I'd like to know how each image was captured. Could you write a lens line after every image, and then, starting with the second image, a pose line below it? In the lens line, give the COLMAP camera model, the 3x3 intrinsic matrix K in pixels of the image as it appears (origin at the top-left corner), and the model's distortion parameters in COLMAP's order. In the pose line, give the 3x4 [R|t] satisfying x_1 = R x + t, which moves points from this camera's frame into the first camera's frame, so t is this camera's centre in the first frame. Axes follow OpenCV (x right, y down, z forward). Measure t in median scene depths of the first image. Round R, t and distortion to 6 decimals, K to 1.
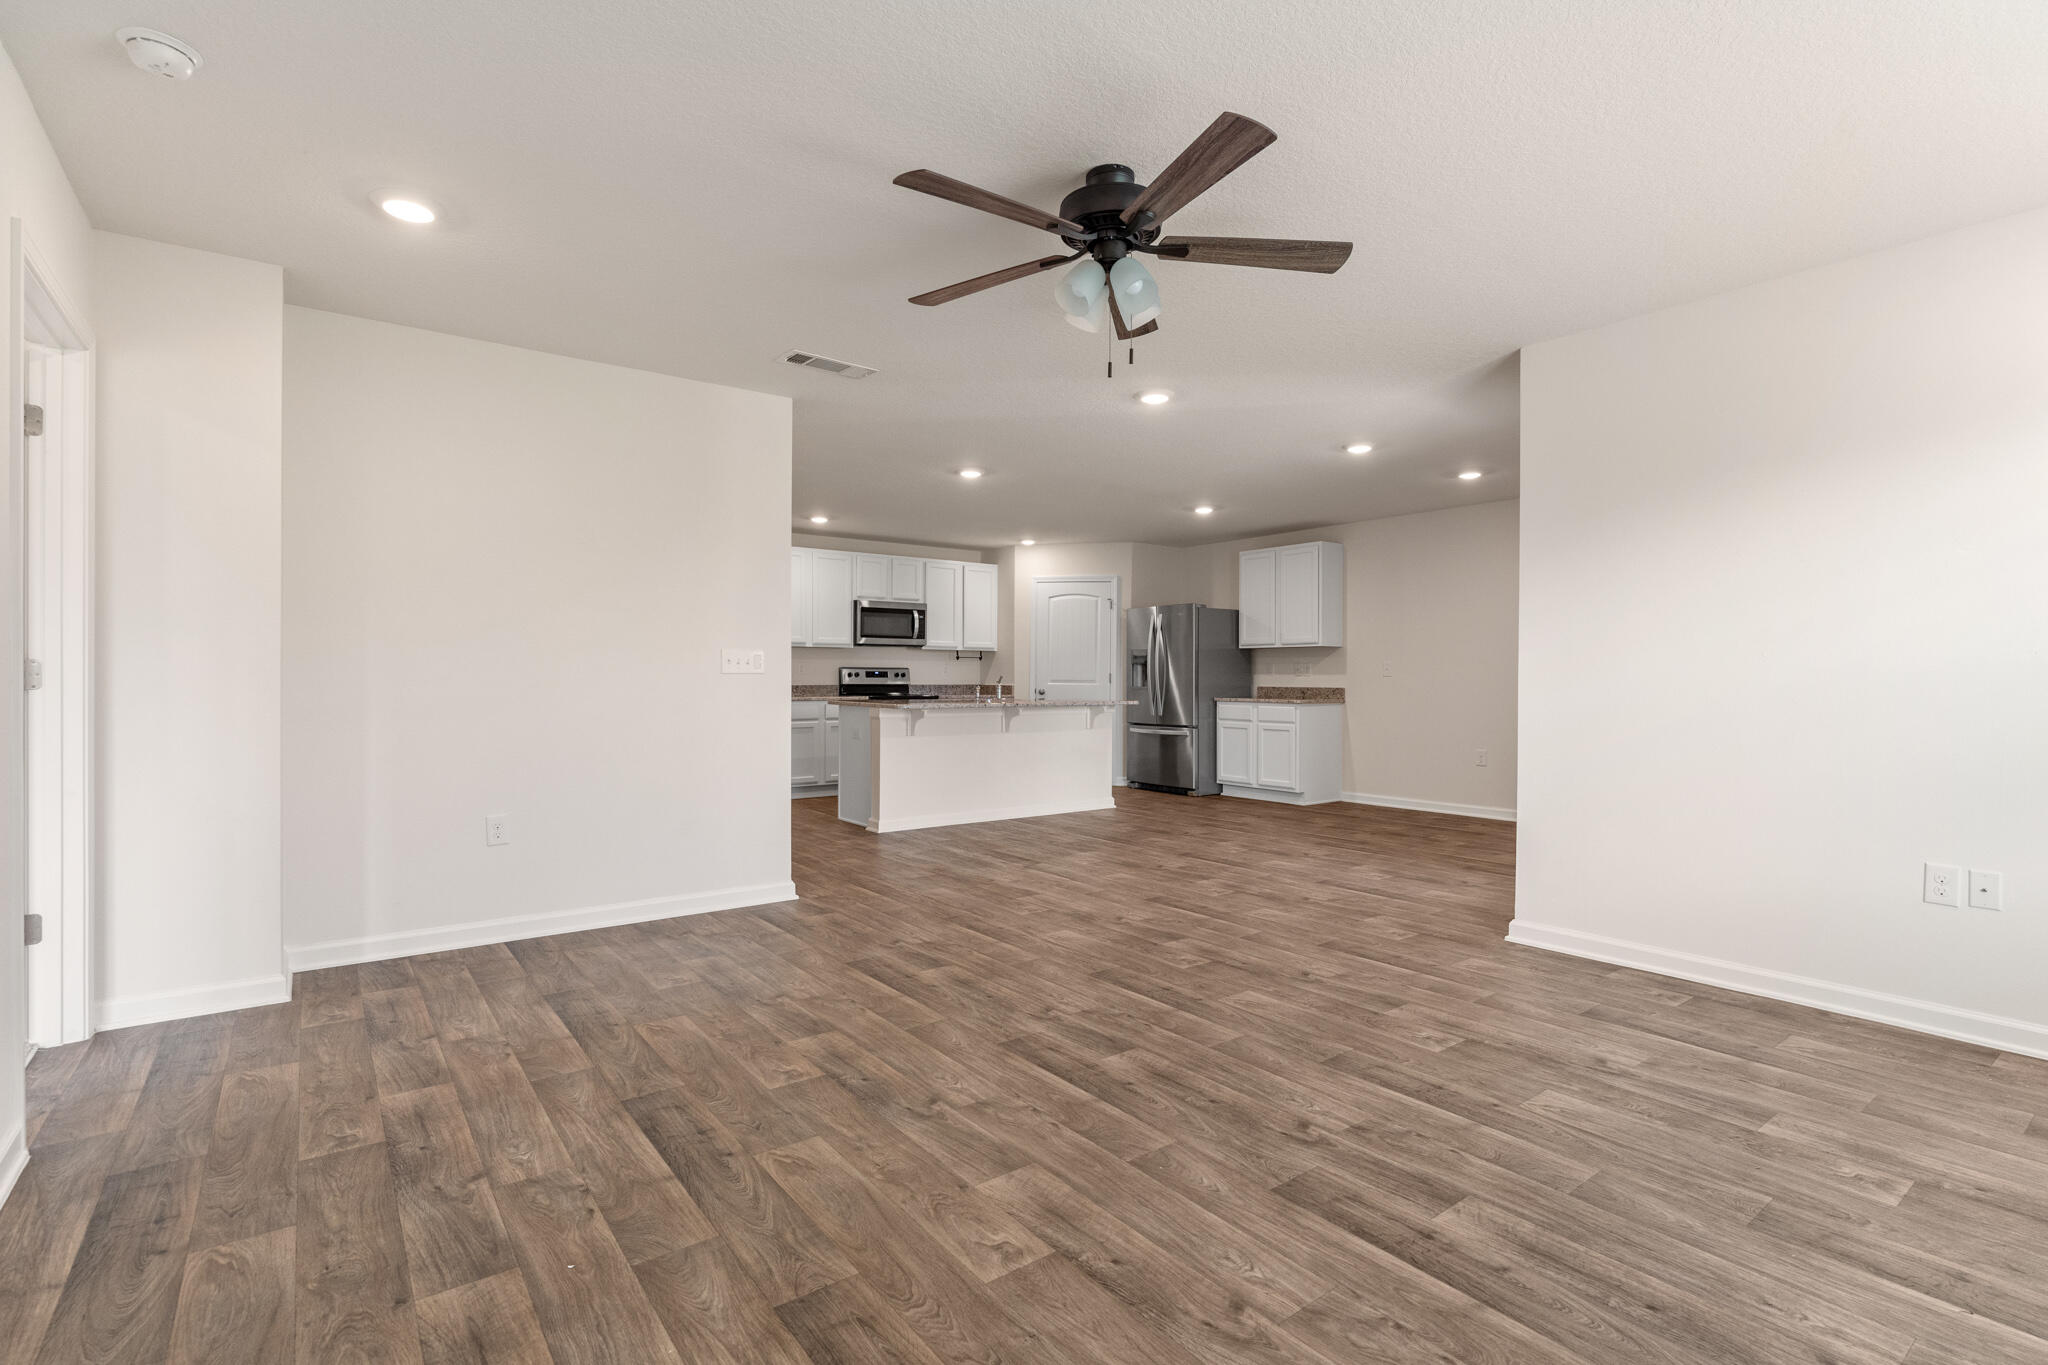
lens RADIAL K [[947.6, 0, 1022.5], [0, 947.6, 697.8], [0, 0, 1]] dist [-0.018373, 0.005154]
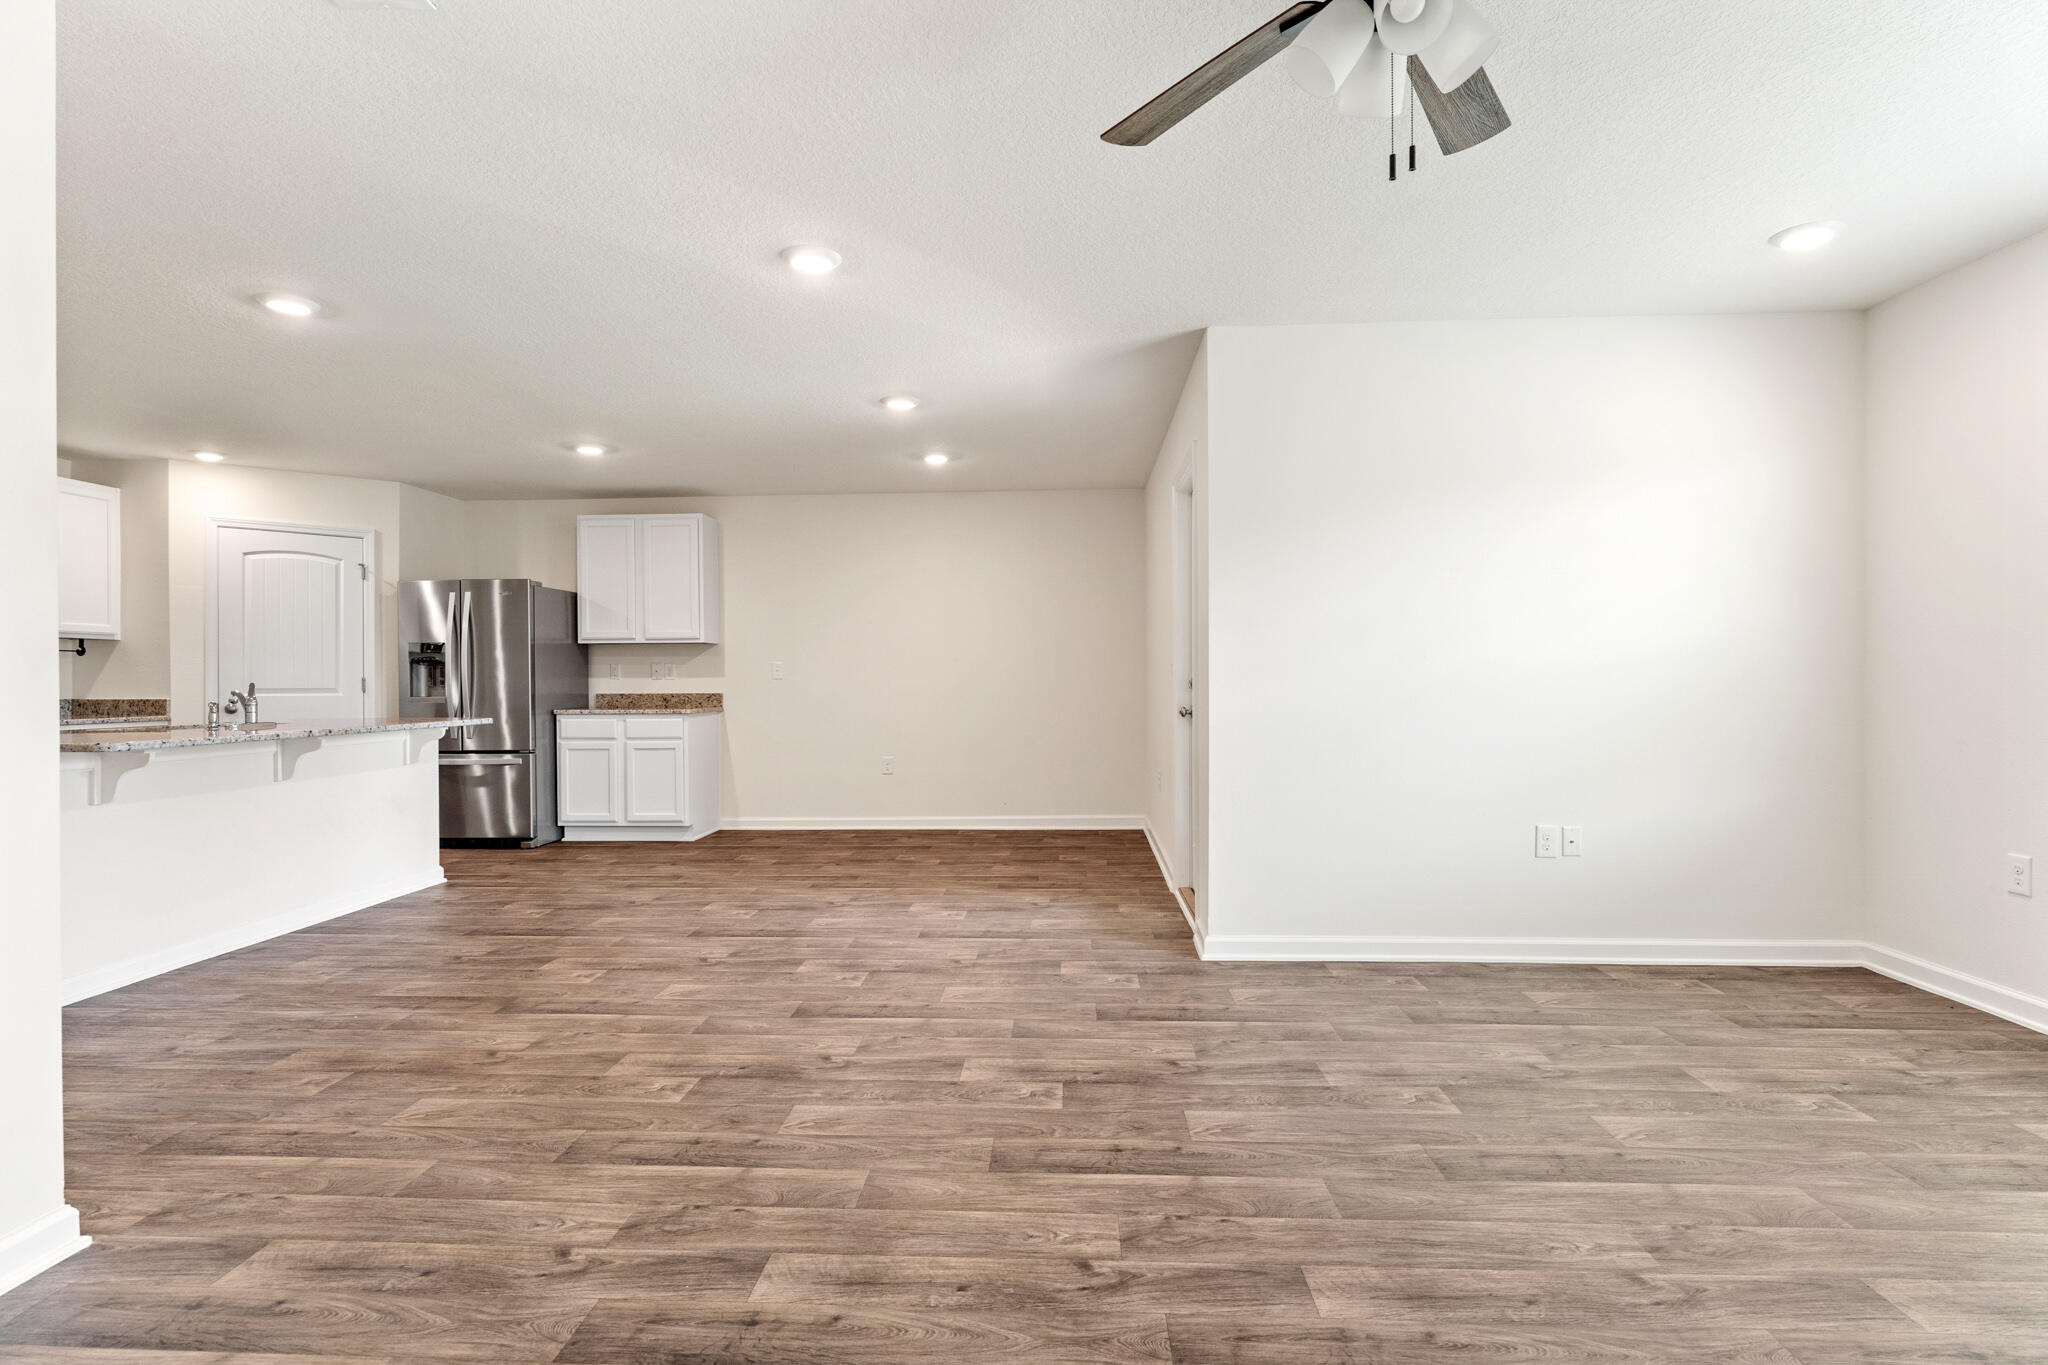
lens RADIAL K [[1009.7, 0, 1009.2], [0, 1009.7, 647.6], [0, 0, 1]] dist [0.001341, -0.002480]
pose [[0.642776, 0.016248, 0.765882, -0.163997], [0.025876, 0.998744, -0.042905, -0.004864], [-0.765617, 0.047397, 0.641548, 0.219887]]
